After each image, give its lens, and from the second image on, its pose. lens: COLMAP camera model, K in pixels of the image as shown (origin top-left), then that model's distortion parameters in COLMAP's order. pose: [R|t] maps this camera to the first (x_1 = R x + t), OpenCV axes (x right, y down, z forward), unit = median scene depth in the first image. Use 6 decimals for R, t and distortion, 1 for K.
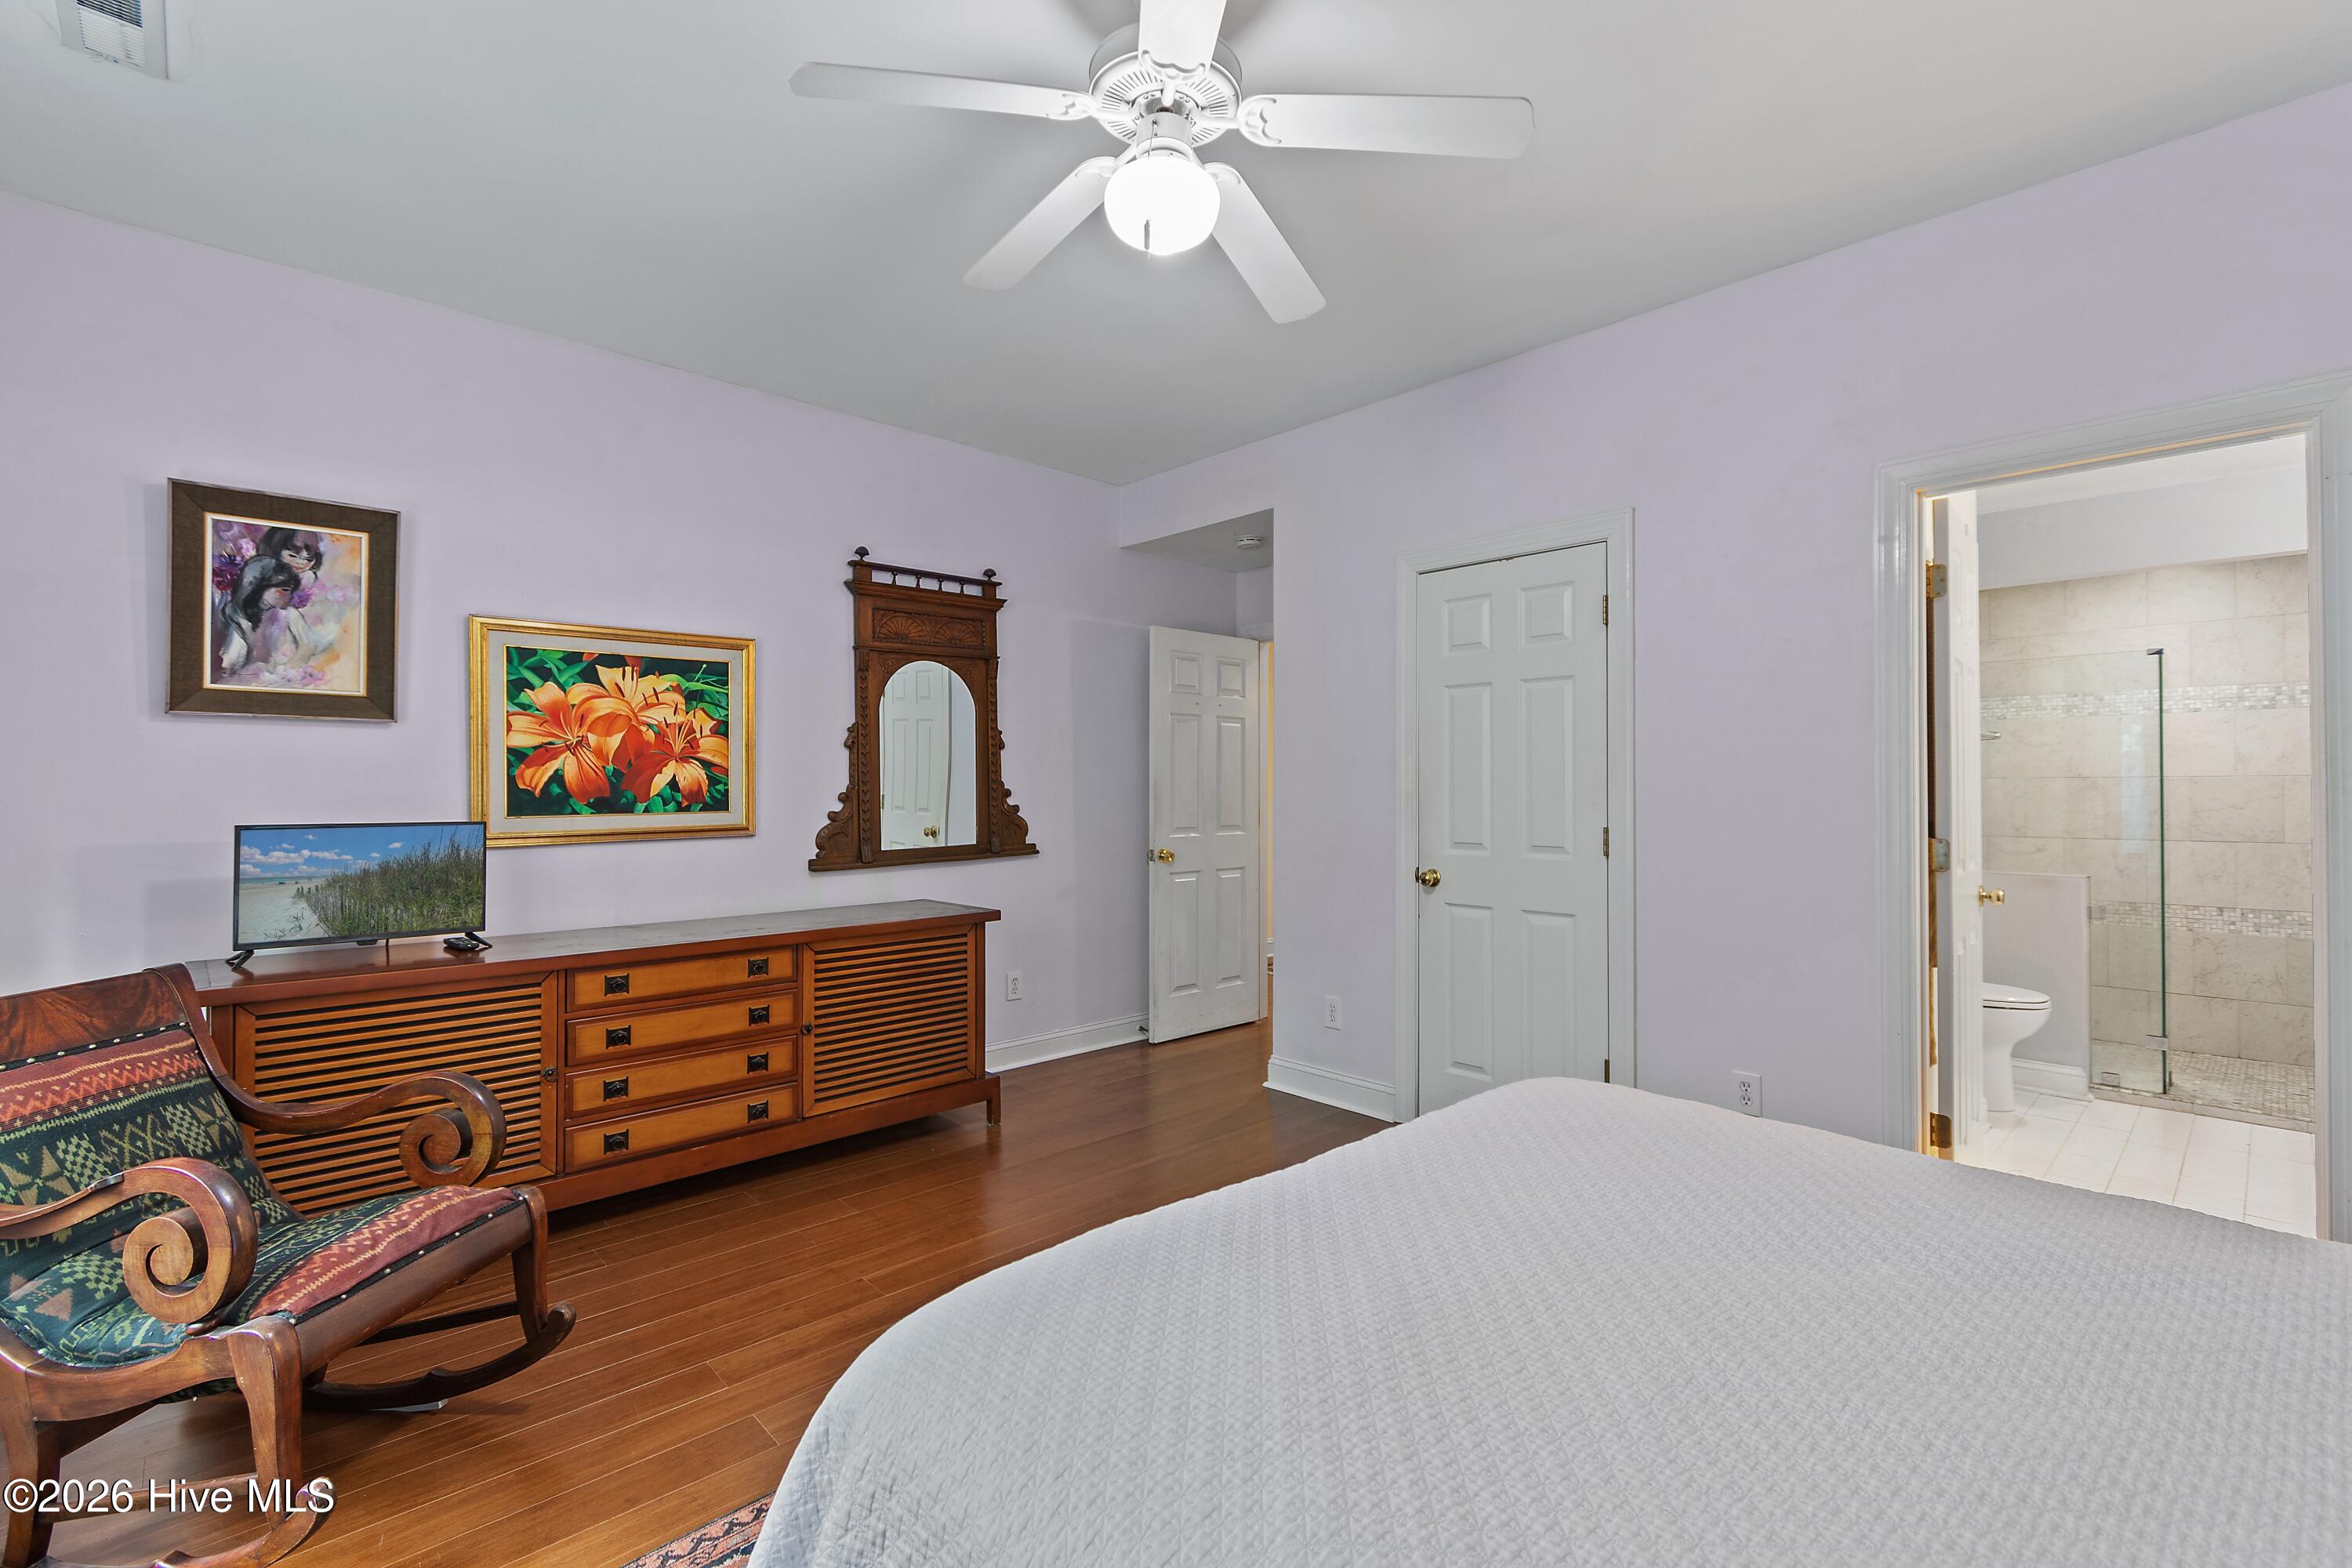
lens RADIAL K [[1054.1, 0, 1180.2], [0, 1054.1, 781.3], [0, 0, 1]] dist [0.008095, -0.001999]
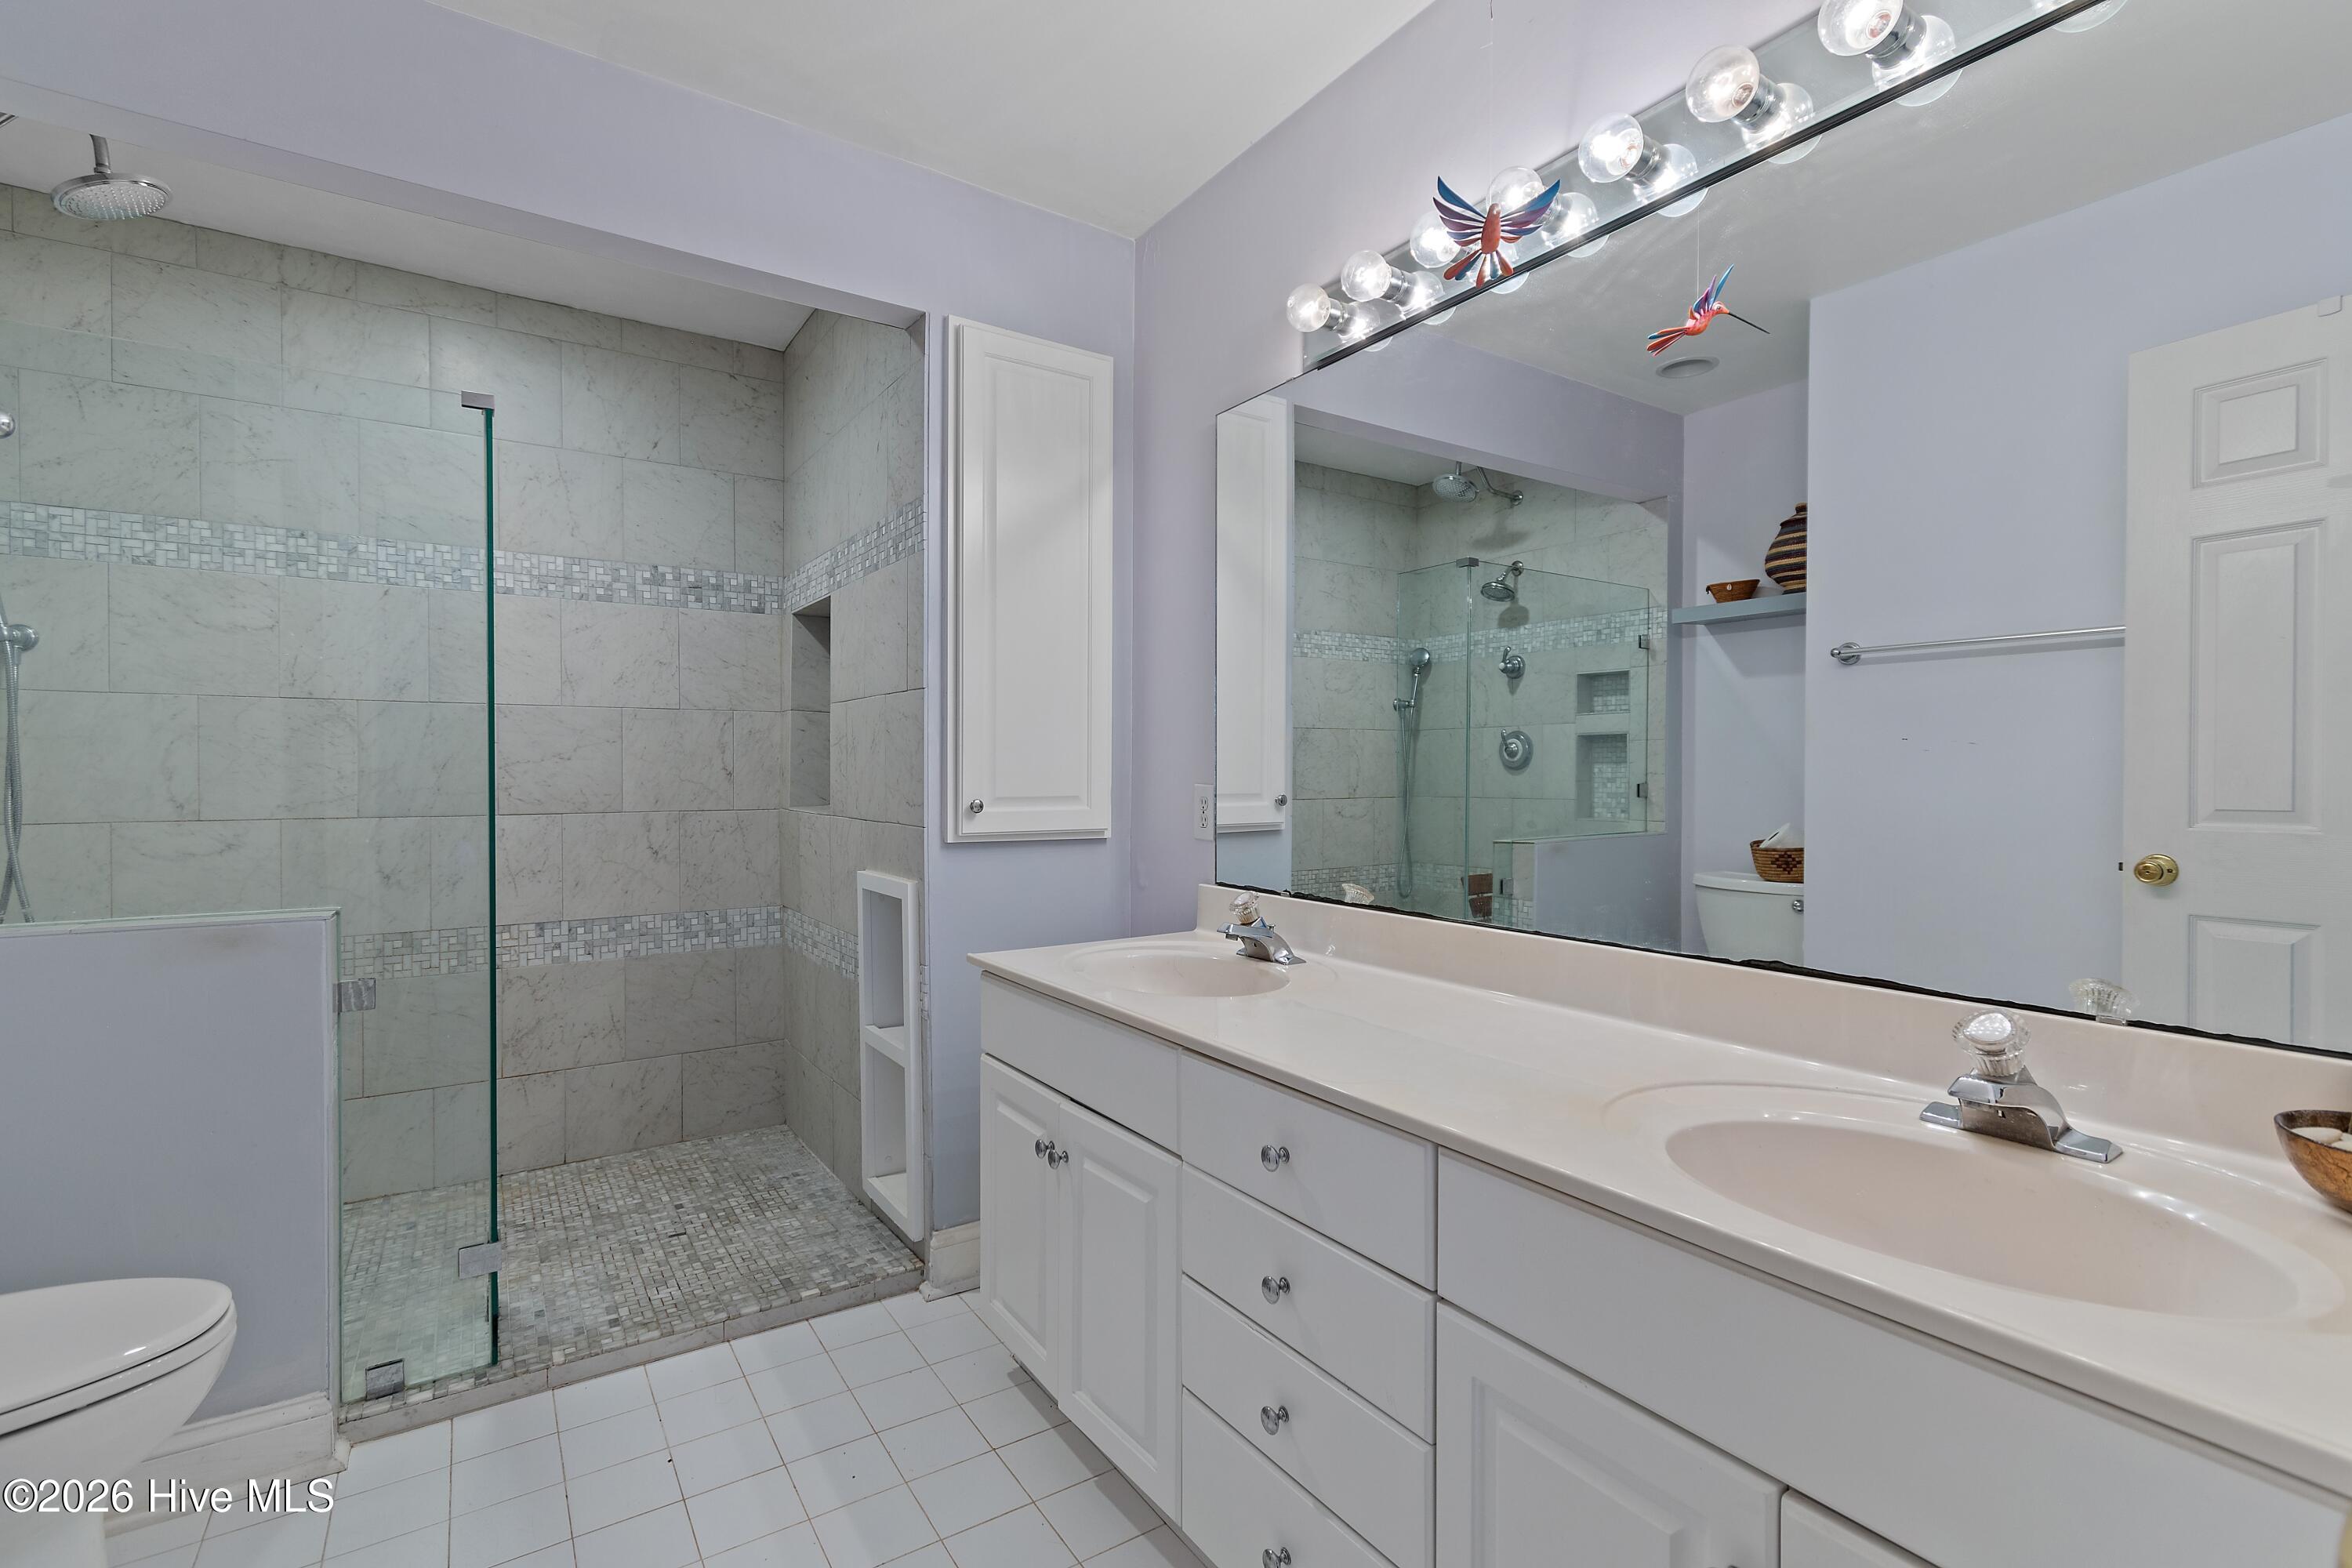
lens RADIAL K [[1054.1, 0, 1171.7], [0, 1054.1, 782.7], [0, 0, 1]] dist [0.008095, -0.001999]
pose [[0.177100, -0.011223, 0.984129, 0.455767], [-0.011372, 0.999845, 0.013449, 0.027170], [-0.984127, -0.013573, 0.176945, 0.543778]]
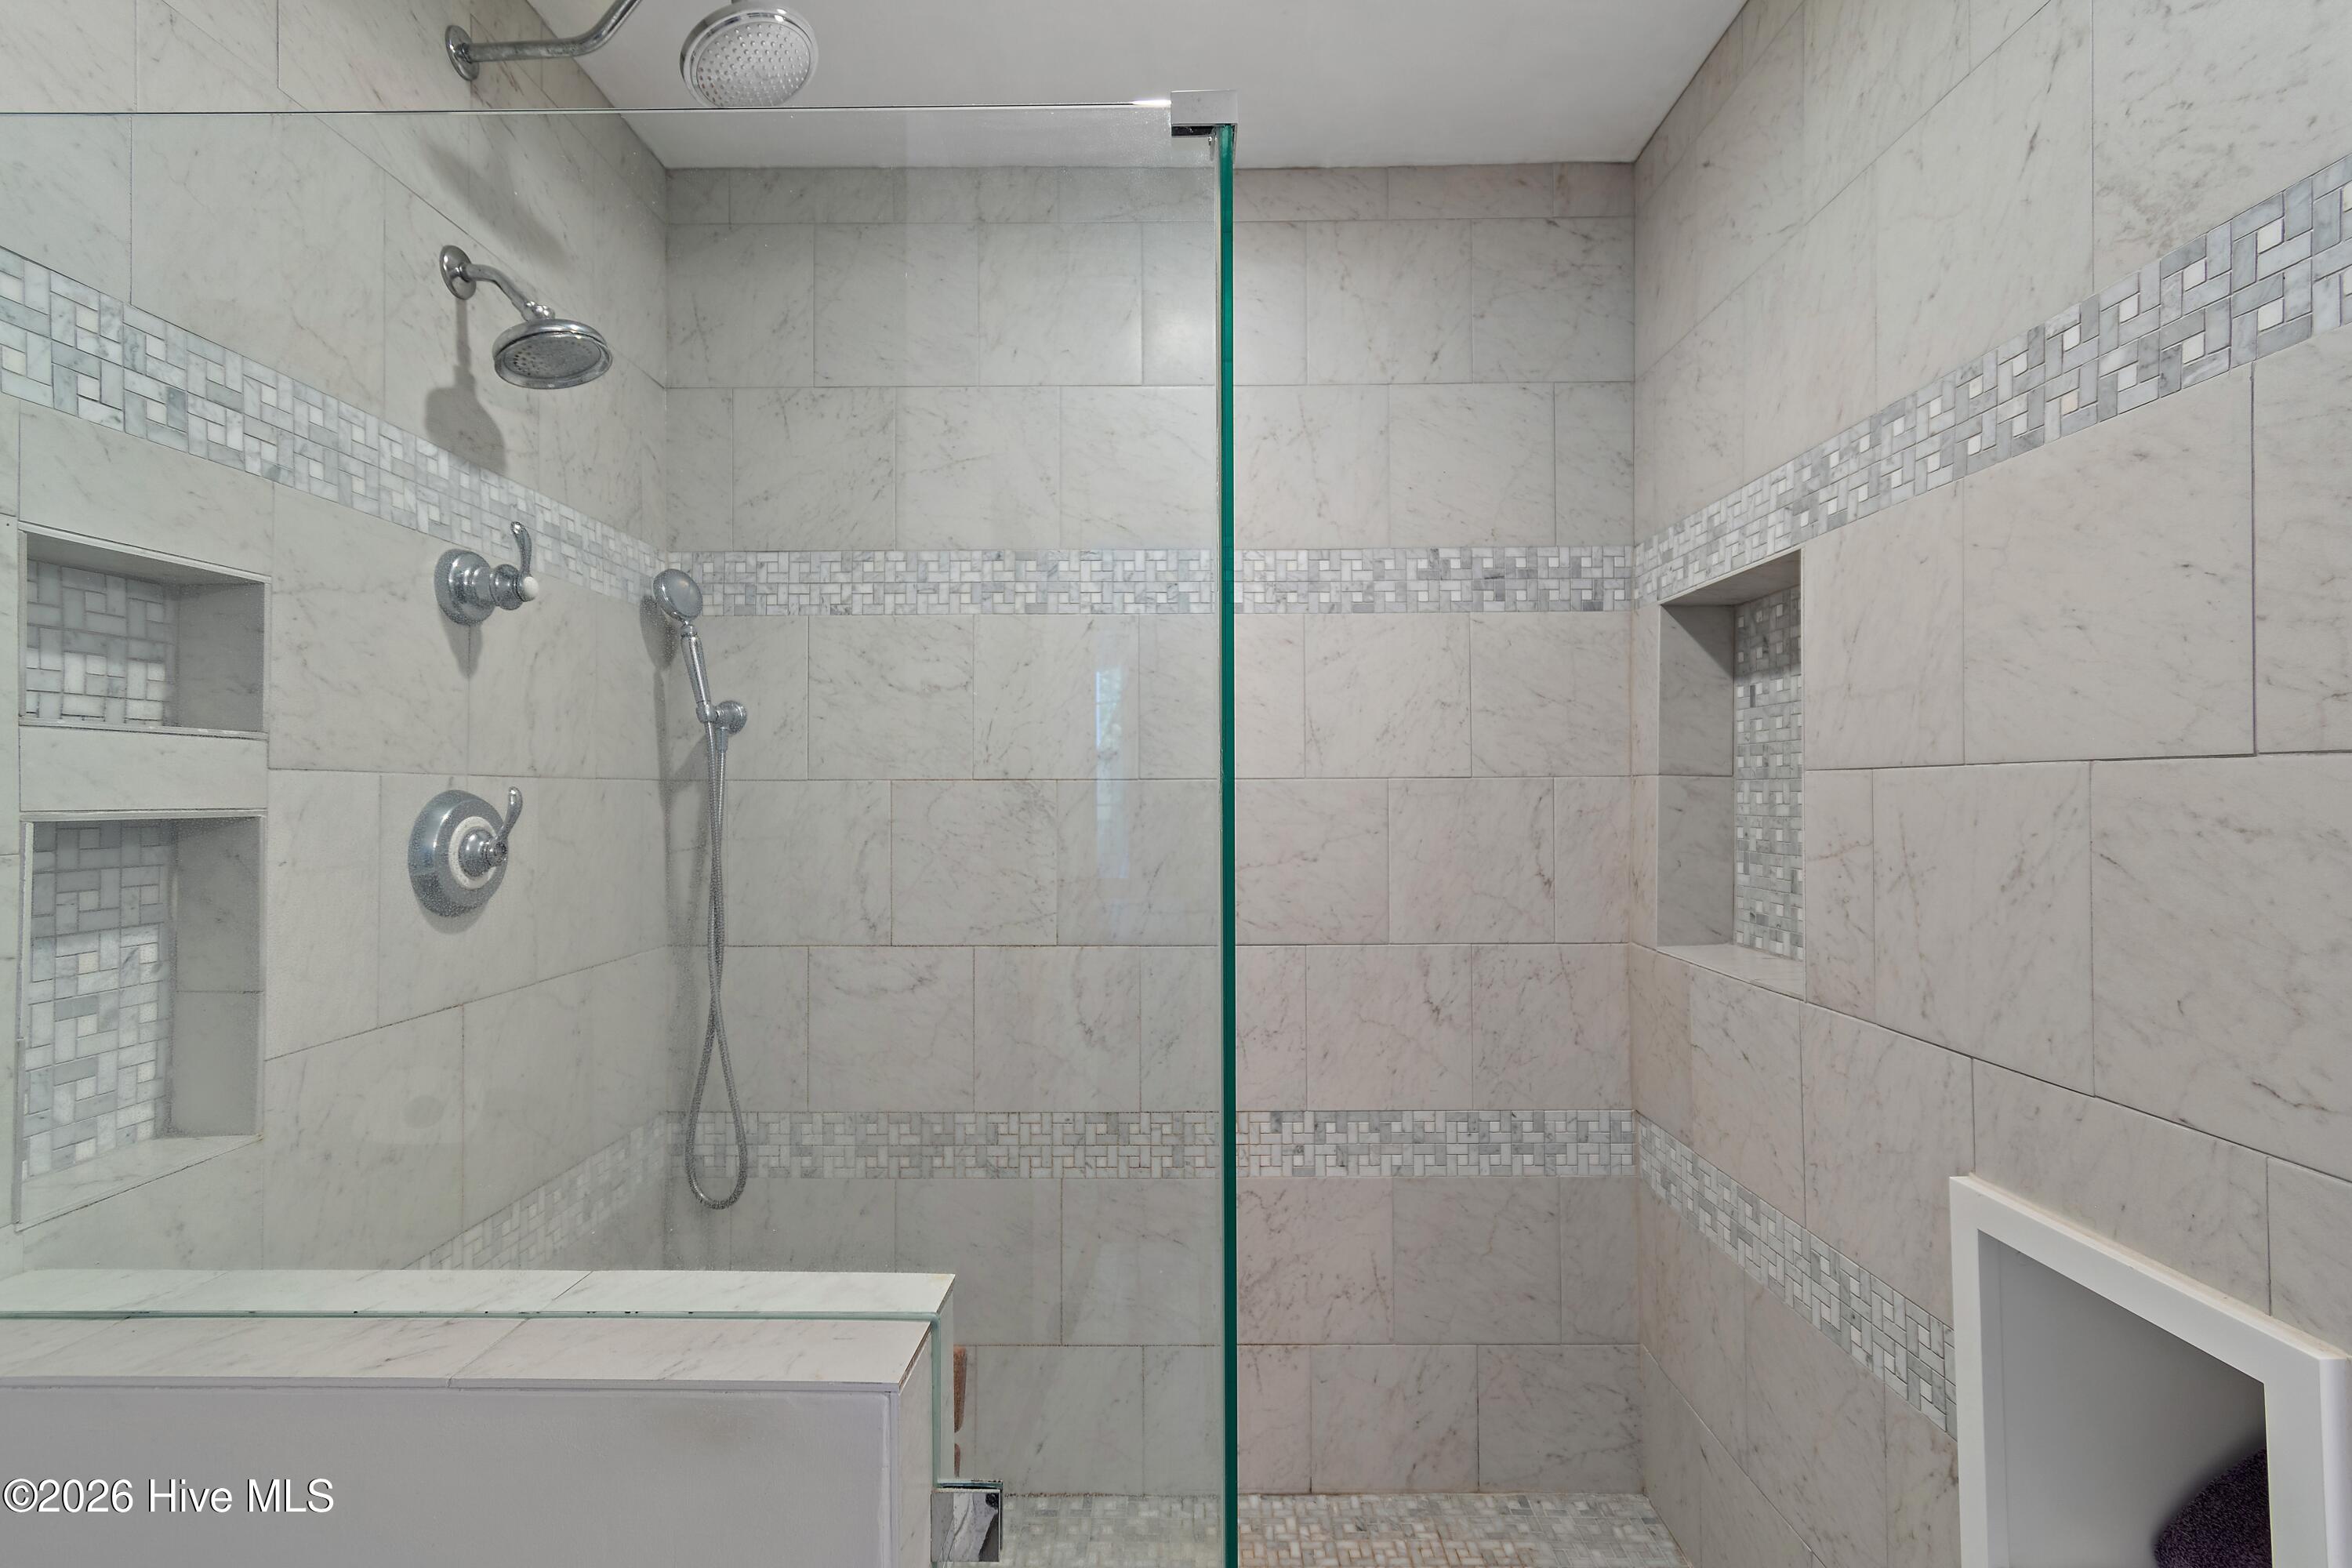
lens RADIAL K [[1054.1, 0, 1187.5], [0, 1054.1, 786.5], [0, 0, 1]] dist [0.008095, -0.001999]
pose [[0.694467, 0.001931, 0.719522, 0.678900], [-0.003991, 0.999991, 0.001169, -0.002144], [-0.719513, -0.003683, 0.694469, 0.755756]]
